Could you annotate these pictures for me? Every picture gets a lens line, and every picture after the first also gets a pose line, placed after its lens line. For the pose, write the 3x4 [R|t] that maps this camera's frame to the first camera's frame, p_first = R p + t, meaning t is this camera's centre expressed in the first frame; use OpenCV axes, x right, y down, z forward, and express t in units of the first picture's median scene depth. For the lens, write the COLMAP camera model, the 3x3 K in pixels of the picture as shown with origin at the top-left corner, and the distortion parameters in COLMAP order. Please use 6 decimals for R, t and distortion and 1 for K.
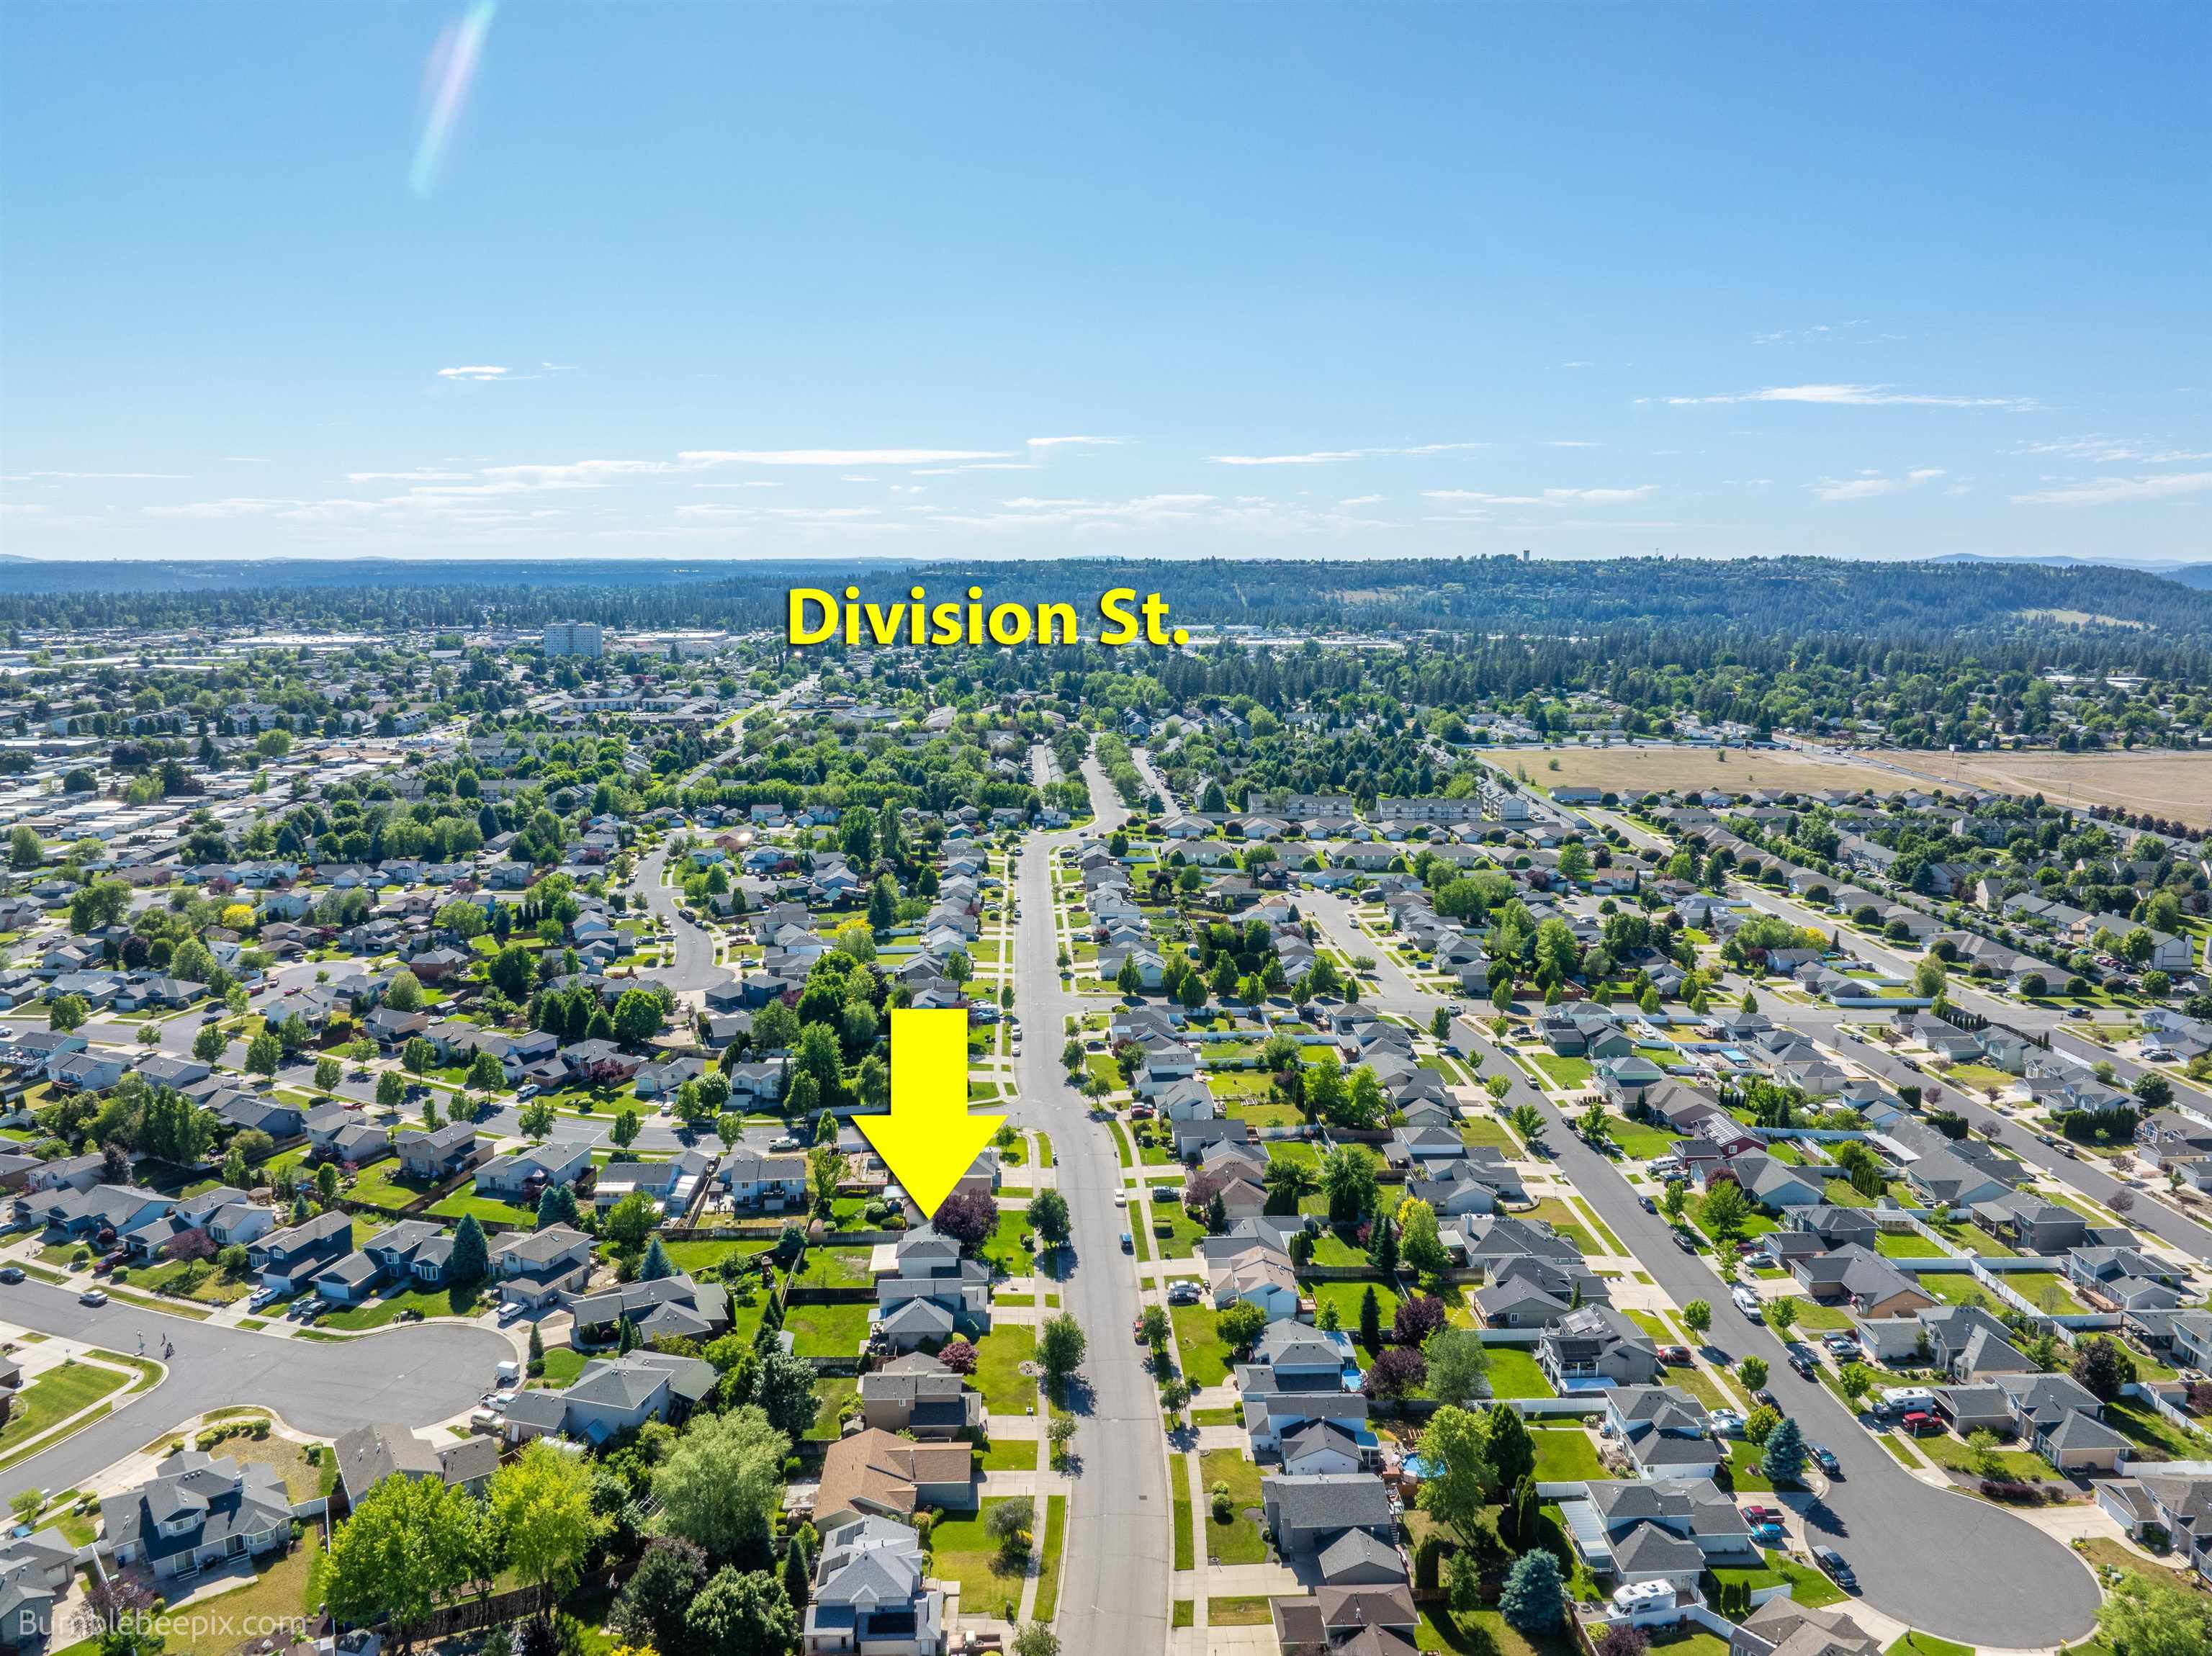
lens RADIAL K [[1638.2, 0, 1106.0], [0, 1638.2, 828.0], [0, 0, 1]] dist [-0.030537, -0.001231]
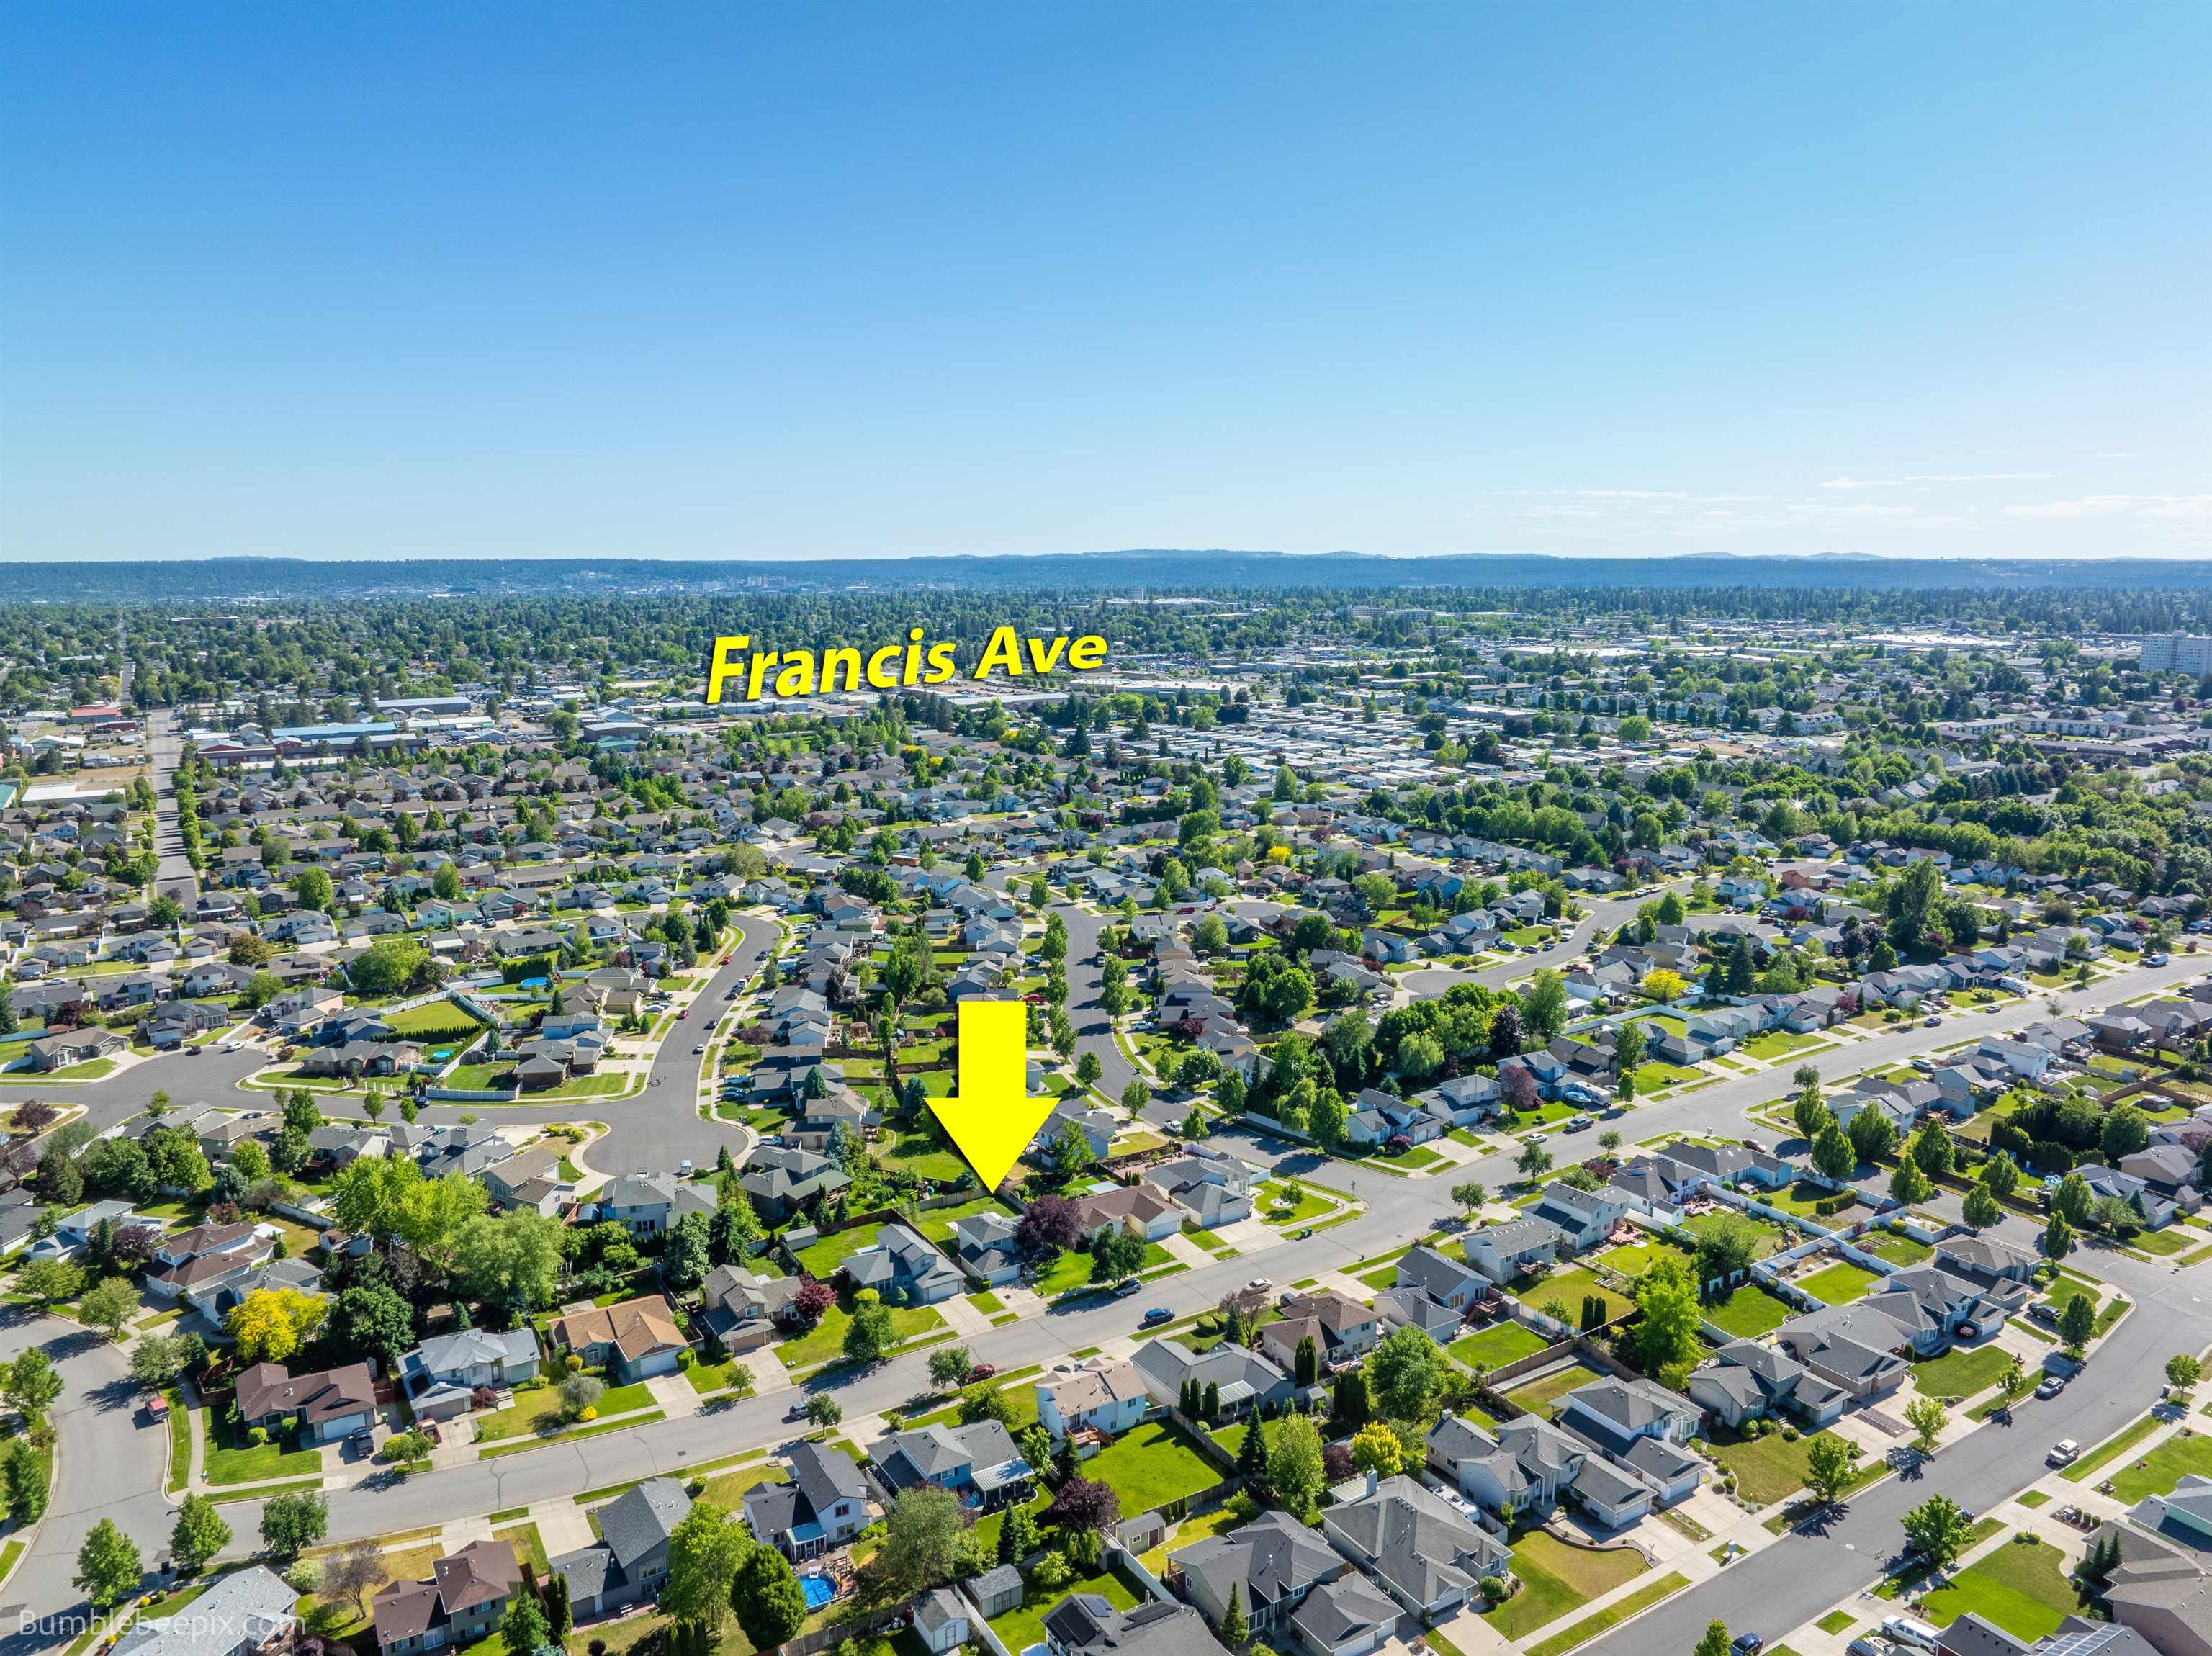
lens RADIAL K [[1505.1, 0, 1106.0], [0, 1505.1, 828.0], [0, 0, 1]] dist [-0.028363, -0.002562]
pose [[0.476559, 0.153724, -0.865598, 0.766545], [-0.139095, 0.985376, 0.098417, -0.119419], [0.868069, 0.073499, 0.490973, 0.559509]]
